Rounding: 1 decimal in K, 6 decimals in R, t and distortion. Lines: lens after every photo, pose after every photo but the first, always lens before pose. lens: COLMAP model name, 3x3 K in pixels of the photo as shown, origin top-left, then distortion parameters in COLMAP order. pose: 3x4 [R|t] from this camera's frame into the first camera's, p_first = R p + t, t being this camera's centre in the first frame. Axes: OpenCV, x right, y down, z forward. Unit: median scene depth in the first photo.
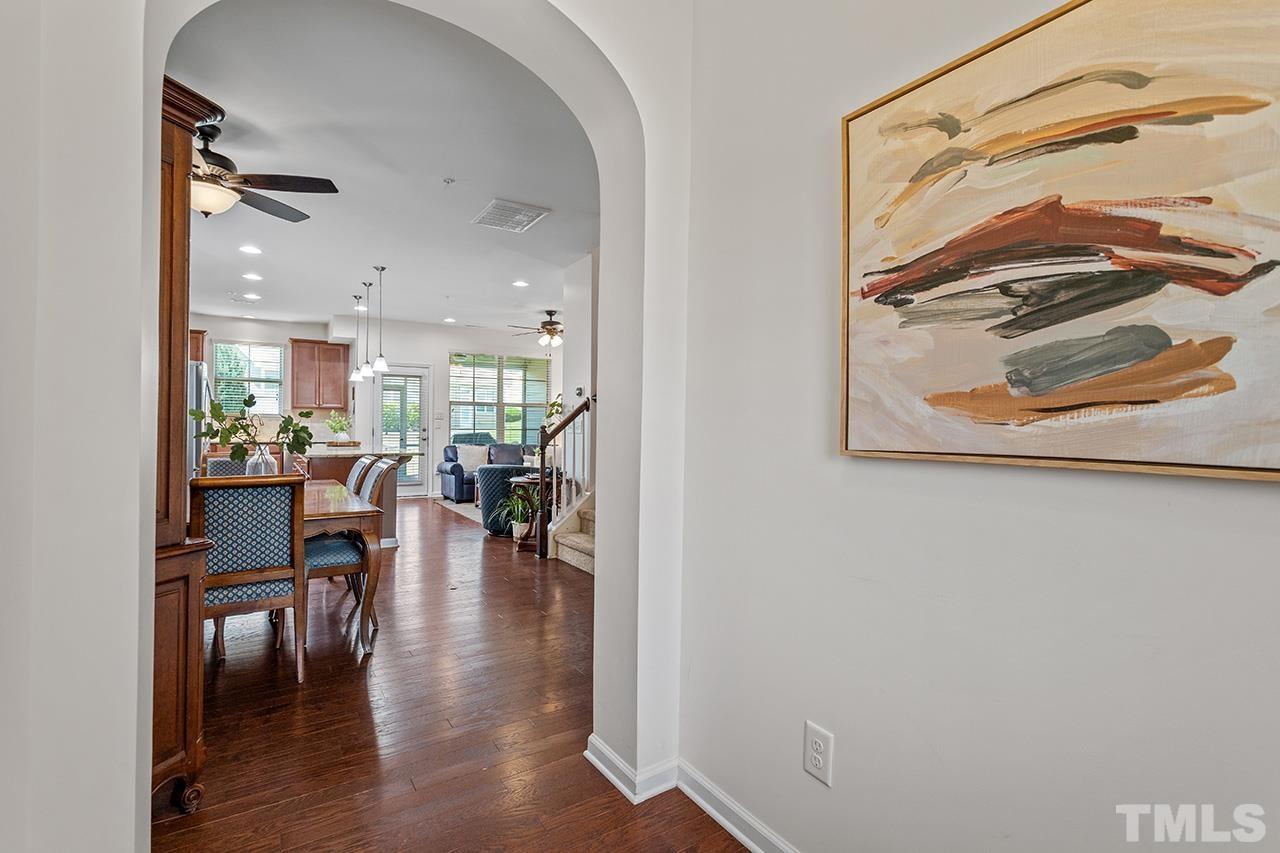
lens RADIAL K [[605.0, 0, 648.2], [0, 605.0, 424.1], [0, 0, 1]] dist [-0.001263, 0.002511]
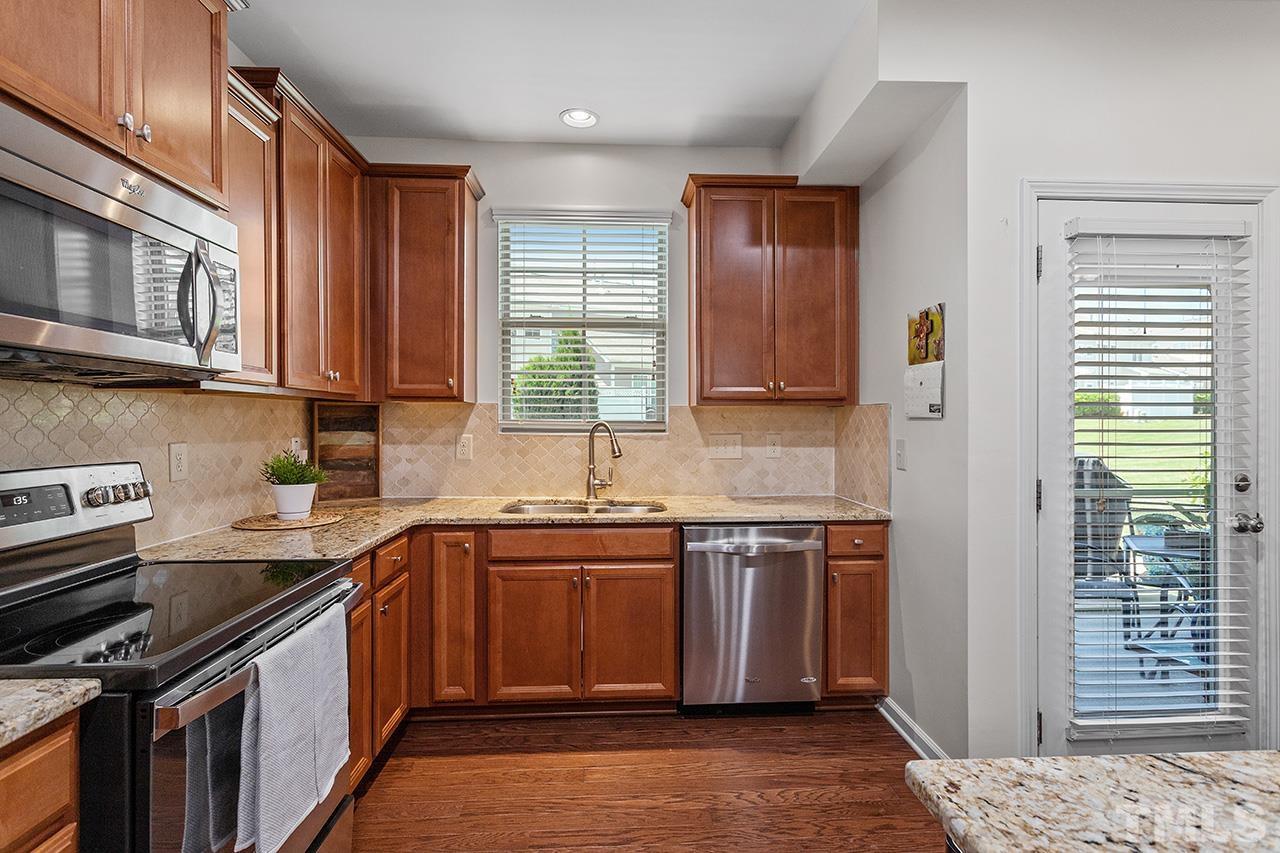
lens RADIAL K [[605.0, 0, 642.5], [0, 605.0, 420.4], [0, 0, 1]] dist [-0.001263, 0.002511]
pose [[0.869180, -0.013275, -0.494317, -0.457915], [0.014433, 0.999895, -0.001474, -0.016752], [0.494285, -0.005854, 0.869280, 0.712132]]
